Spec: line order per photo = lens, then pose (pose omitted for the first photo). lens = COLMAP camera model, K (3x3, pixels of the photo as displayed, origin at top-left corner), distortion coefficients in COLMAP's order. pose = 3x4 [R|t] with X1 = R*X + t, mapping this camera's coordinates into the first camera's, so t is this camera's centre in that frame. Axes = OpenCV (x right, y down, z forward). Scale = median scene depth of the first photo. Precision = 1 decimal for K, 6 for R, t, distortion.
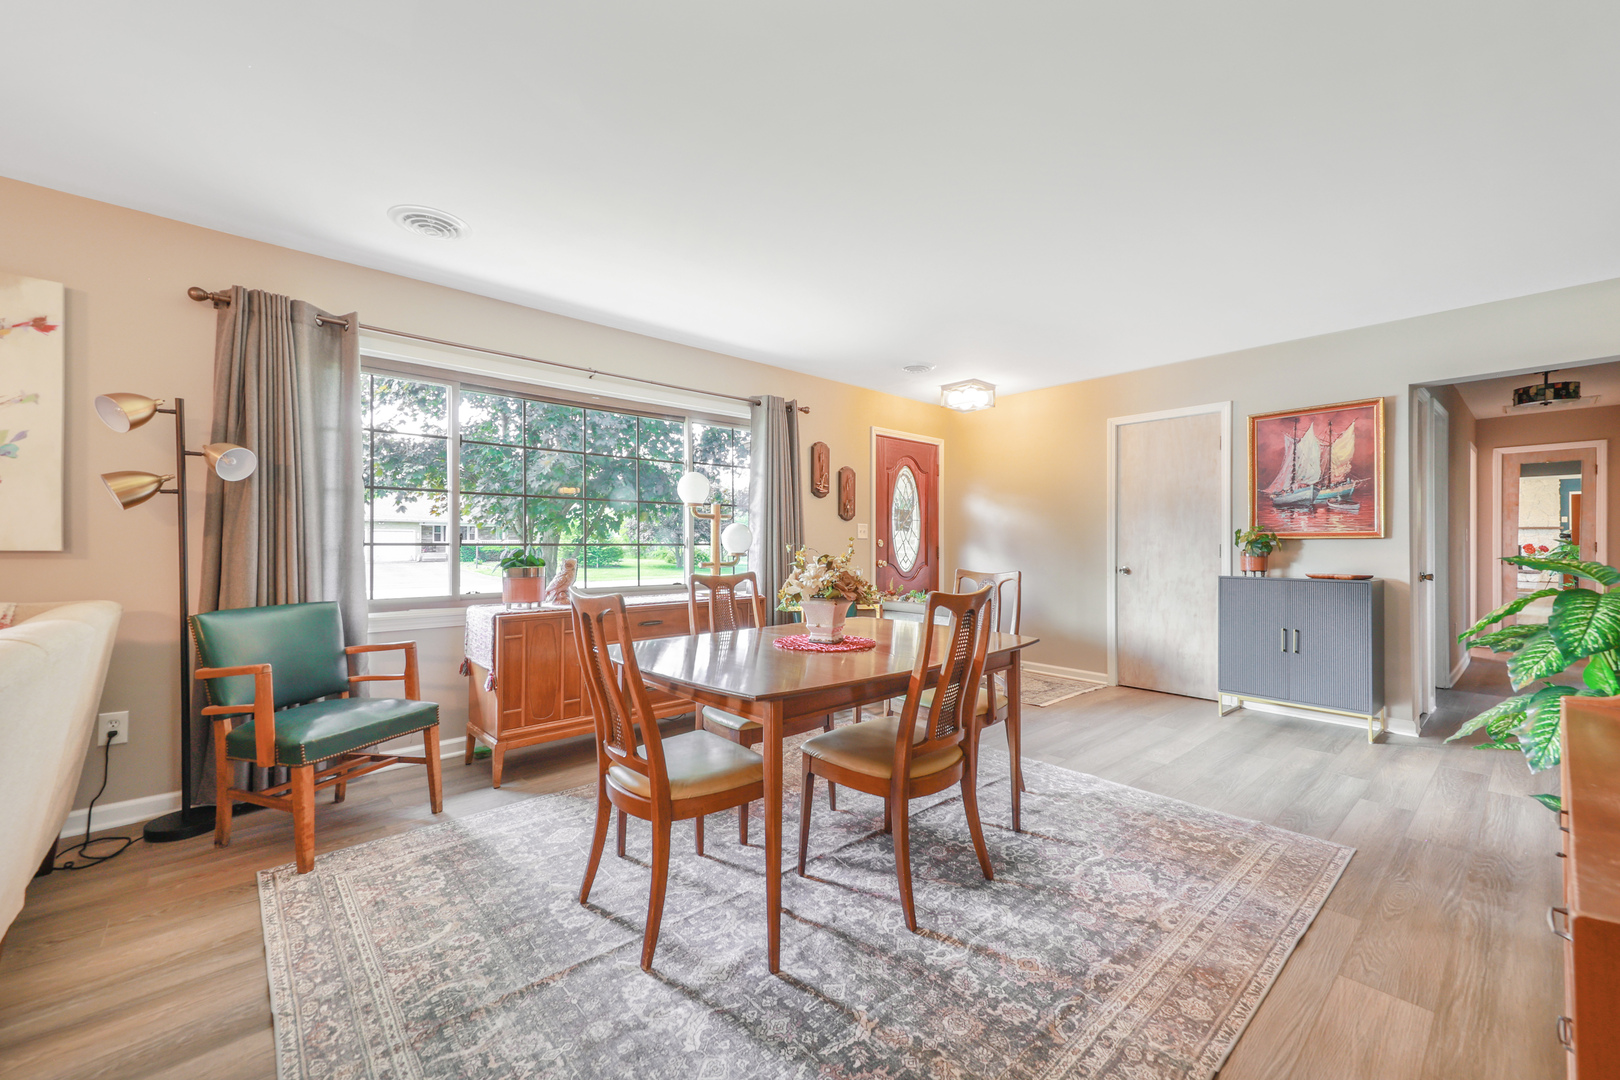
lens RADIAL K [[647.3, 0, 810.0], [0, 647.3, 540.0], [0, 0, 1]] dist [0.000920, 0.000113]
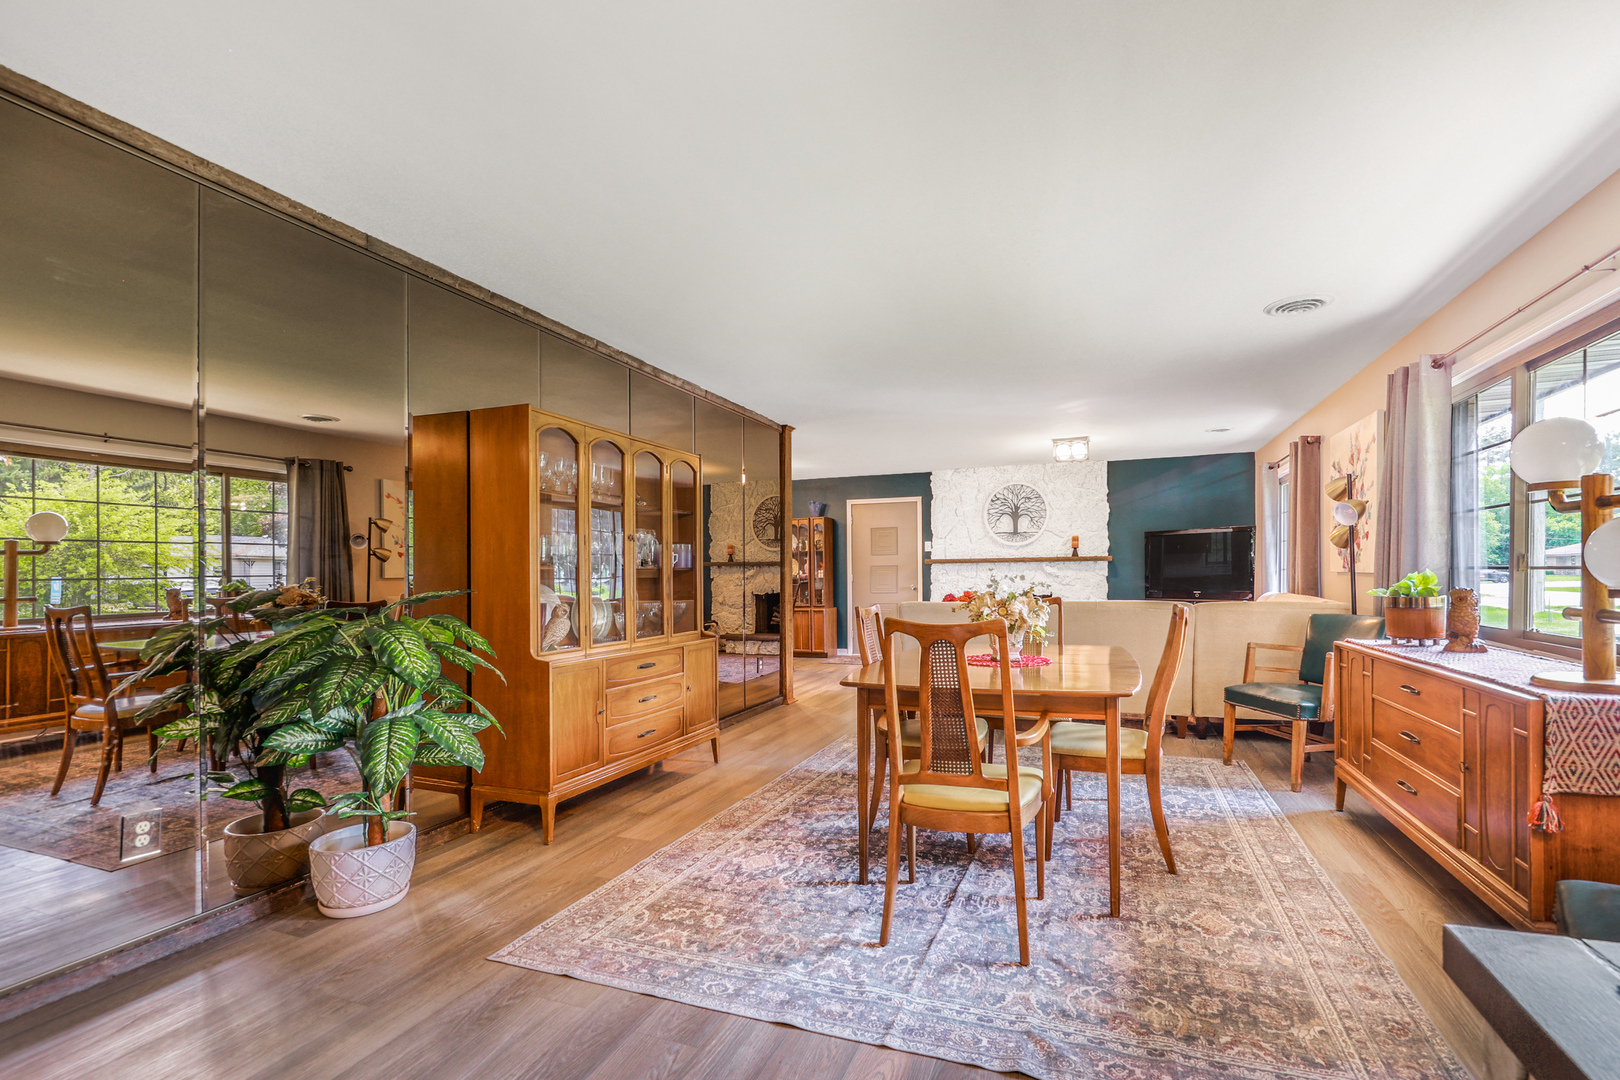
lens RADIAL K [[694.9, 0, 810.0], [0, 694.9, 540.0], [0, 0, 1]] dist [0.000311, -0.000147]
pose [[-0.906966, -0.006482, -0.421154, 0.940682], [0.019949, 0.998098, -0.058322, 0.020587], [0.420732, -0.061298, -0.905112, 2.202567]]
